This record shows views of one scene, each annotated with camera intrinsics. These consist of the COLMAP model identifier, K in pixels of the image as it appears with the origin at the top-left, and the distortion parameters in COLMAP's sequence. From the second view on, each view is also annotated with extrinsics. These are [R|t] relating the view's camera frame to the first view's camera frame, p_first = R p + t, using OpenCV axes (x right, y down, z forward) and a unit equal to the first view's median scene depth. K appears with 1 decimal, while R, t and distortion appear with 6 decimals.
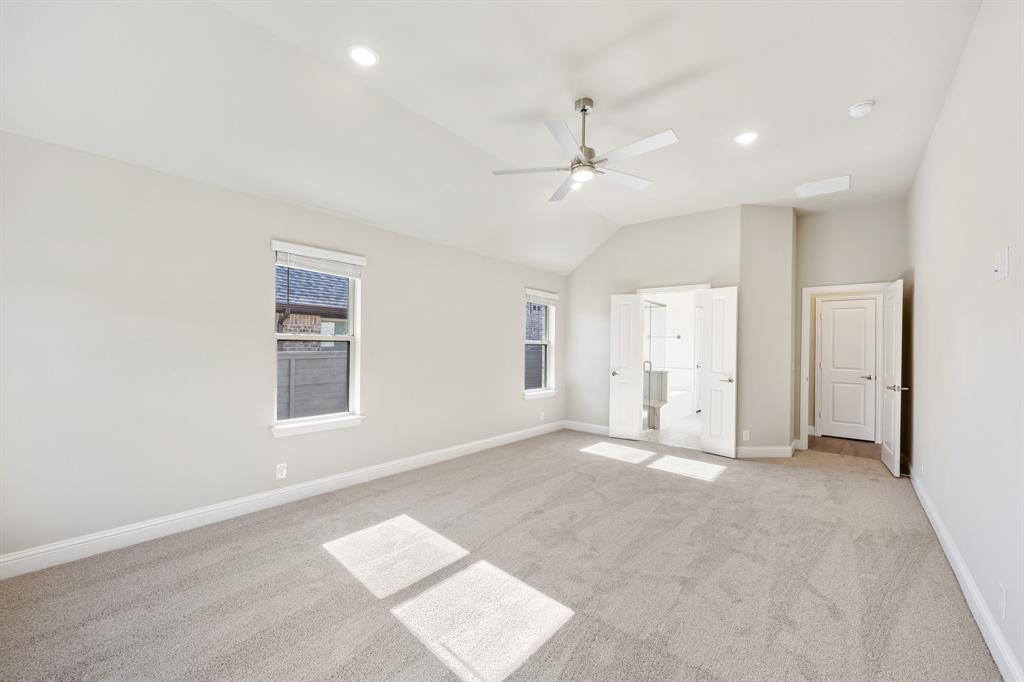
lens RADIAL K [[422.7, 0, 513.1], [0, 422.7, 338.0], [0, 0, 1]] dist [0.000163, -0.000109]
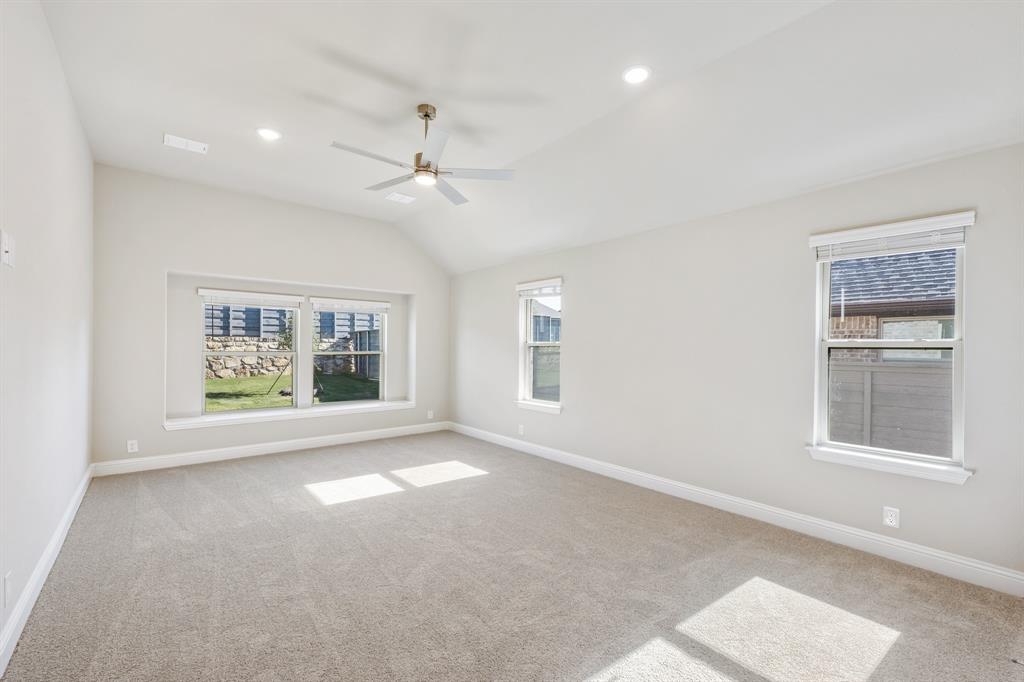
lens RADIAL K [[432.1, 0, 512.5], [0, 432.1, 347.7], [0, 0, 1]] dist [-0.001896, -0.000160]
pose [[-0.199684, -0.015230, -0.979742, 0.433108], [-0.000127, 0.999880, -0.015517, 0.016625], [0.979860, -0.002974, -0.199662, 0.542186]]
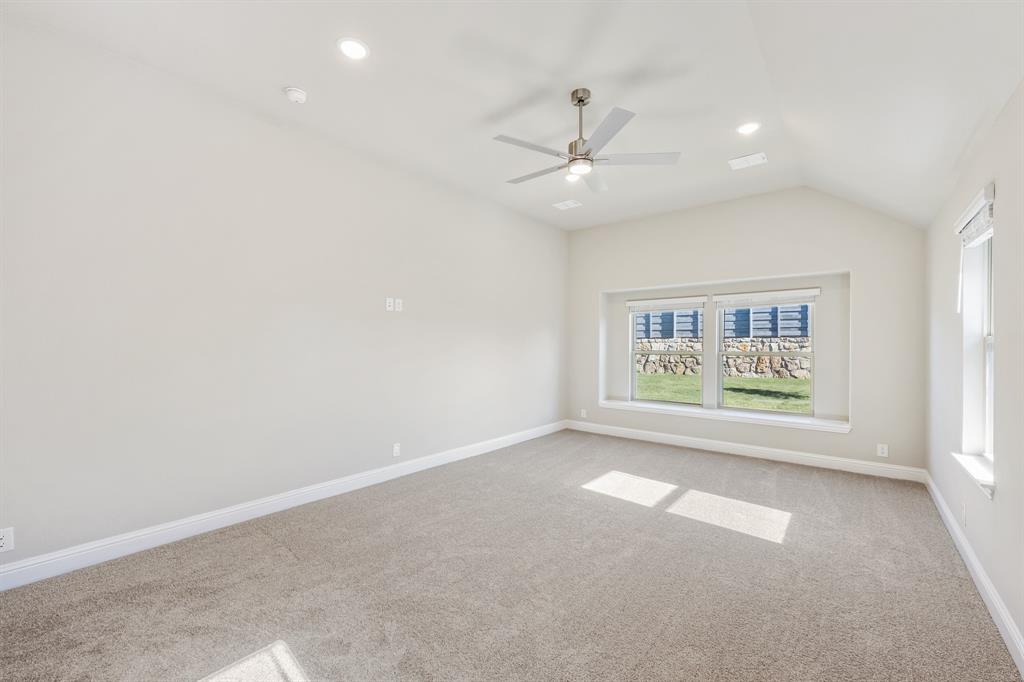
lens RADIAL K [[409.3, 0, 513.4], [0, 409.3, 346.4], [0, 0, 1]] dist [-0.001273, -0.000161]
pose [[-0.999695, -0.016838, 0.018050, 0.231655], [-0.016968, 0.999831, -0.007028, 0.014658], [-0.017929, -0.007332, -0.999812, 0.665748]]
